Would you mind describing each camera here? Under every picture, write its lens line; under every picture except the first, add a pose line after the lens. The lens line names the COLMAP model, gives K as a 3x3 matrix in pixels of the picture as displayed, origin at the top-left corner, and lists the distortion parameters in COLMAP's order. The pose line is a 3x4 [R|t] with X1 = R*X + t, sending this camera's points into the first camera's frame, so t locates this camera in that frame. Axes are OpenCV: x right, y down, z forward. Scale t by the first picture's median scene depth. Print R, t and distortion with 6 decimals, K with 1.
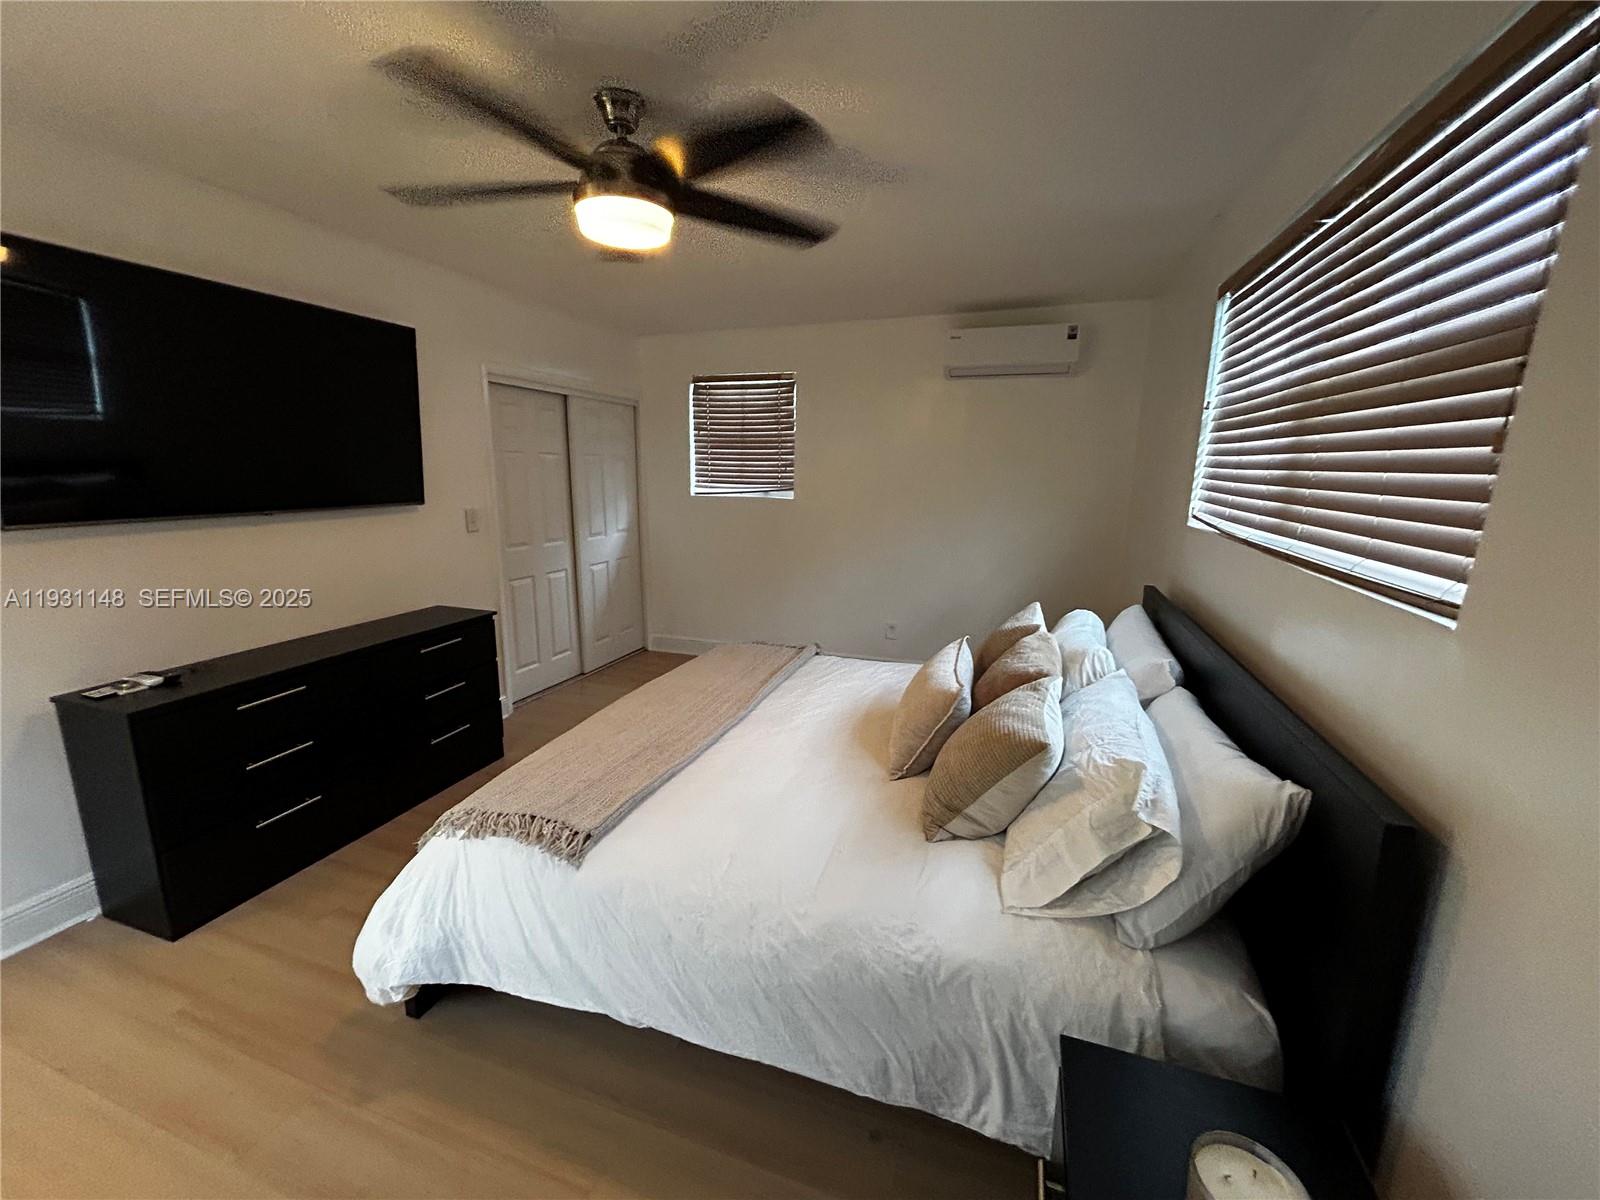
lens RADIAL K [[645.5, 0, 796.2], [0, 645.5, 599.3], [0, 0, 1]] dist [0.001552, -0.000155]
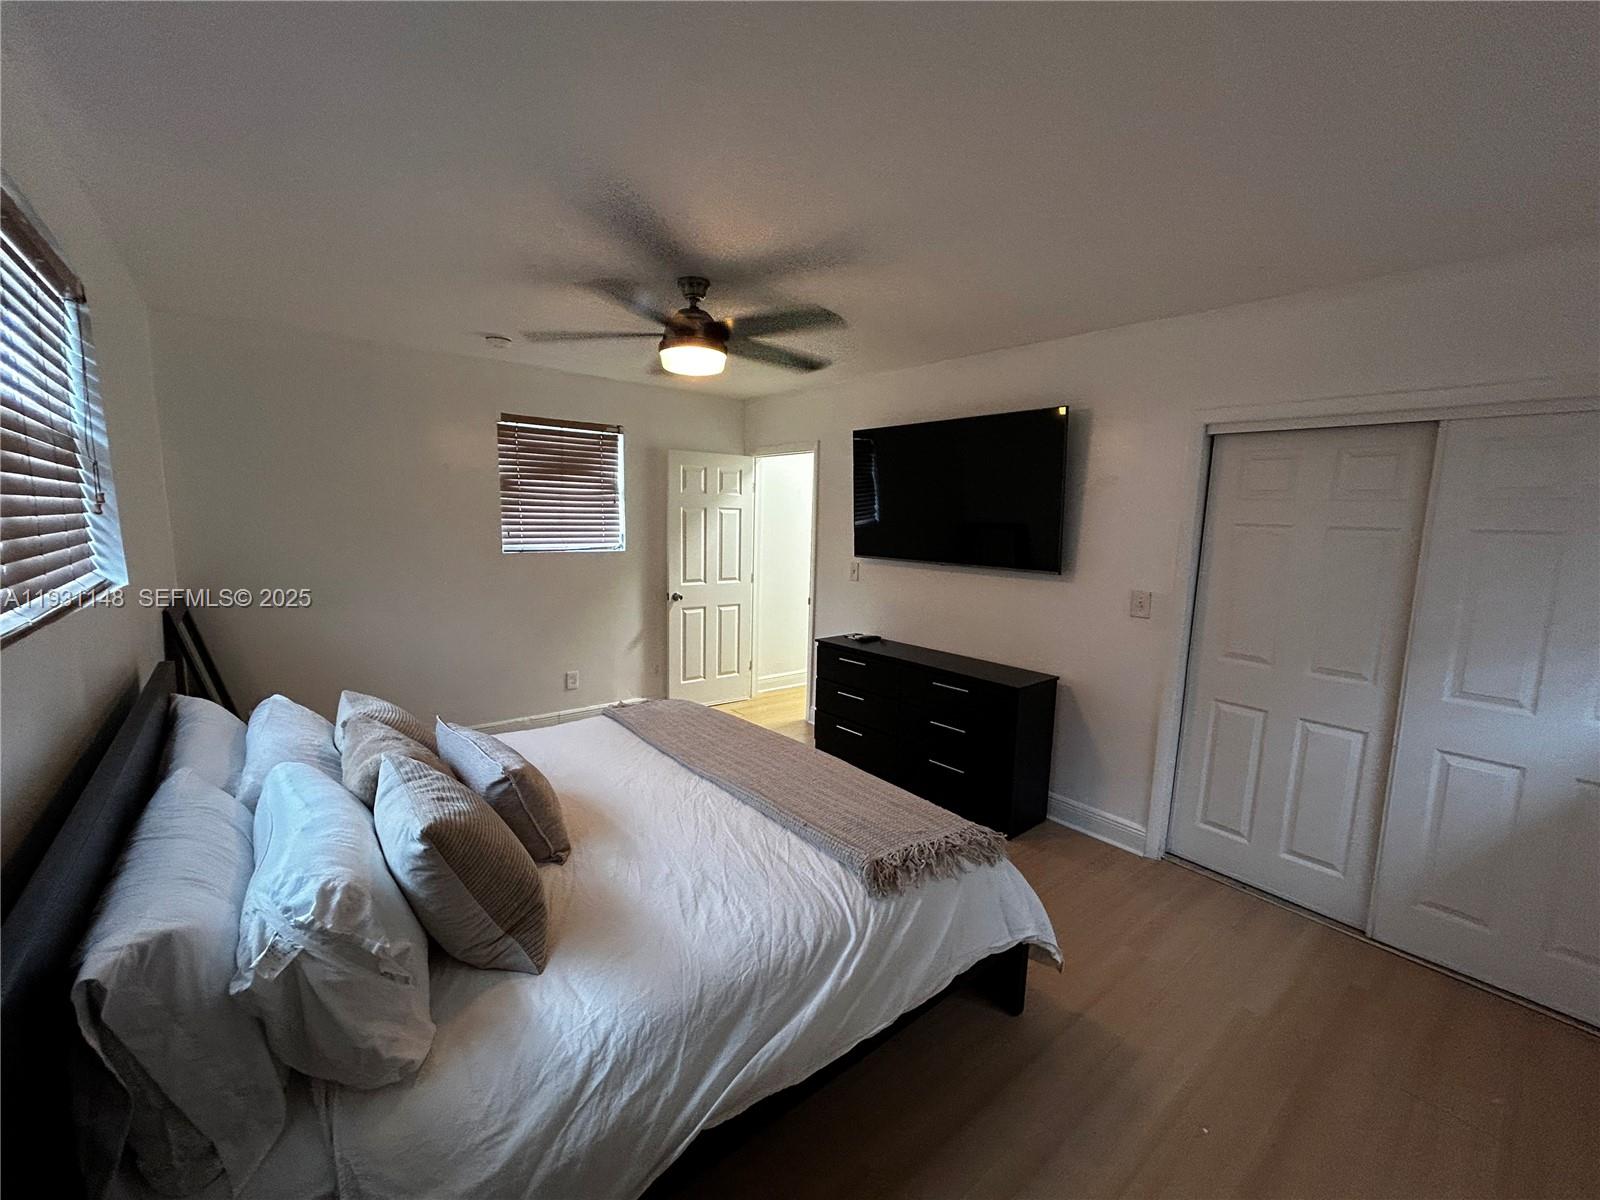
lens RADIAL K [[645.8, 0, 797.6], [0, 645.8, 599.9], [0, 0, 1]] dist [-0.002157, 0.000213]
pose [[-0.521767, 0.086988, -0.848642, 0.730172], [-0.201101, 0.954210, 0.221452, -0.363815], [0.829046, 0.286209, -0.480382, 1.676700]]
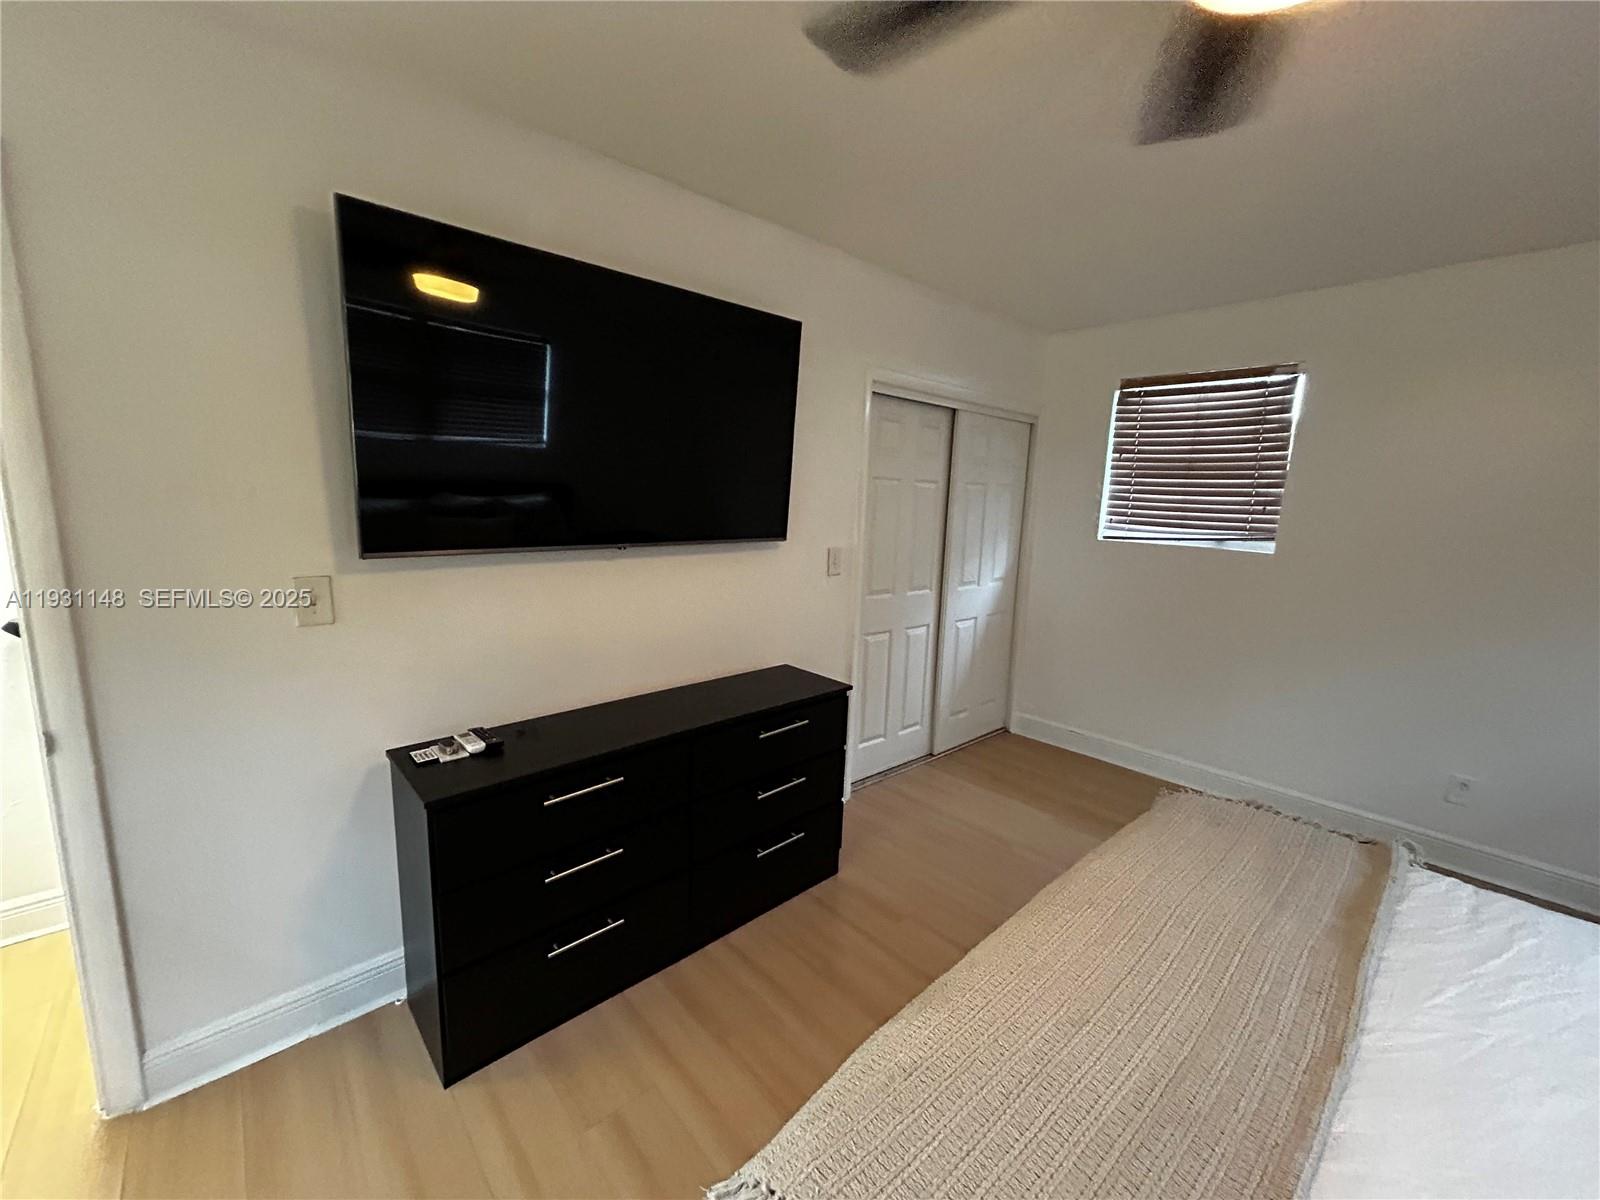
lens RADIAL K [[645.5, 0, 796.2], [0, 645.5, 599.3], [0, 0, 1]] dist [0.001552, -0.000155]
pose [[0.879266, 0.095577, -0.466643, -0.260508], [-0.117672, 0.992883, -0.018361, -0.087690], [0.461567, 0.071055, 0.884255, 0.428643]]
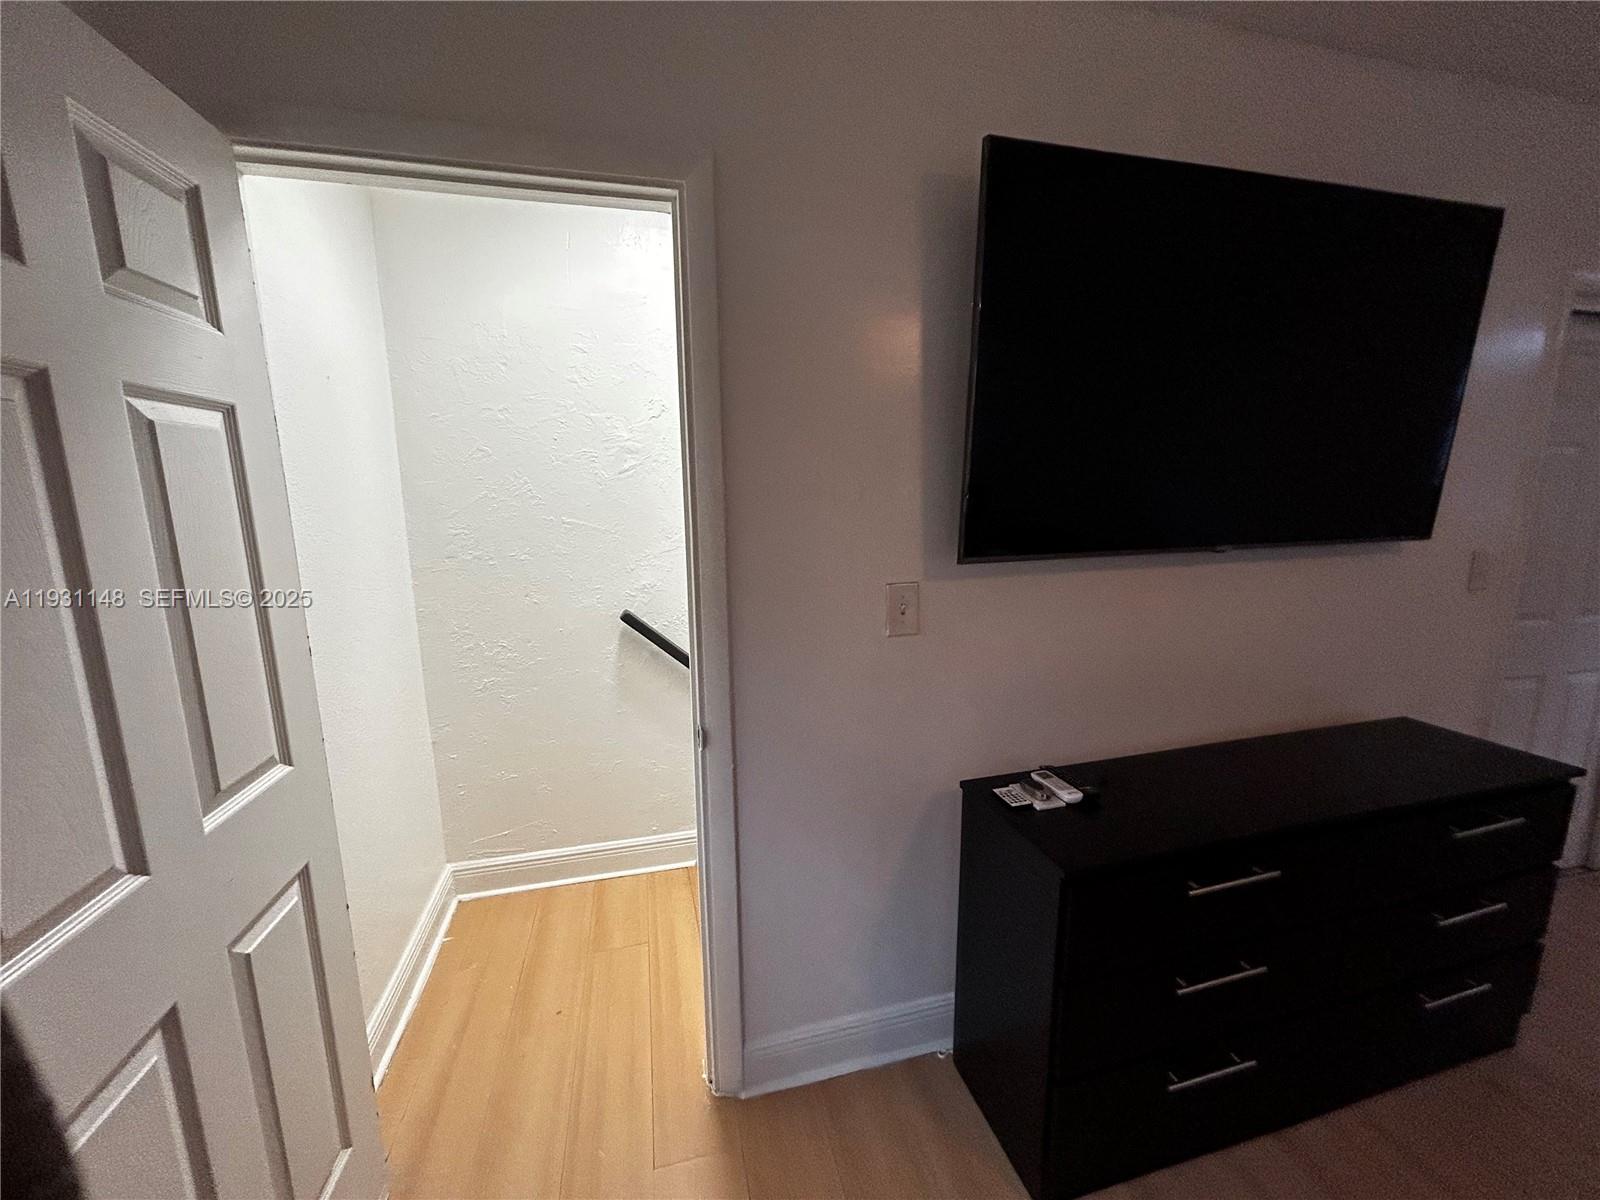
lens RADIAL K [[639.9, 0, 797.8], [0, 639.9, 600.8], [0, 0, 1]] dist [0.002257, 0.000260]
pose [[0.553461, 0.124486, -0.823519, -0.598968], [-0.147995, 0.987731, 0.049846, -0.060992], [0.819621, 0.094289, 0.565094, 0.356662]]
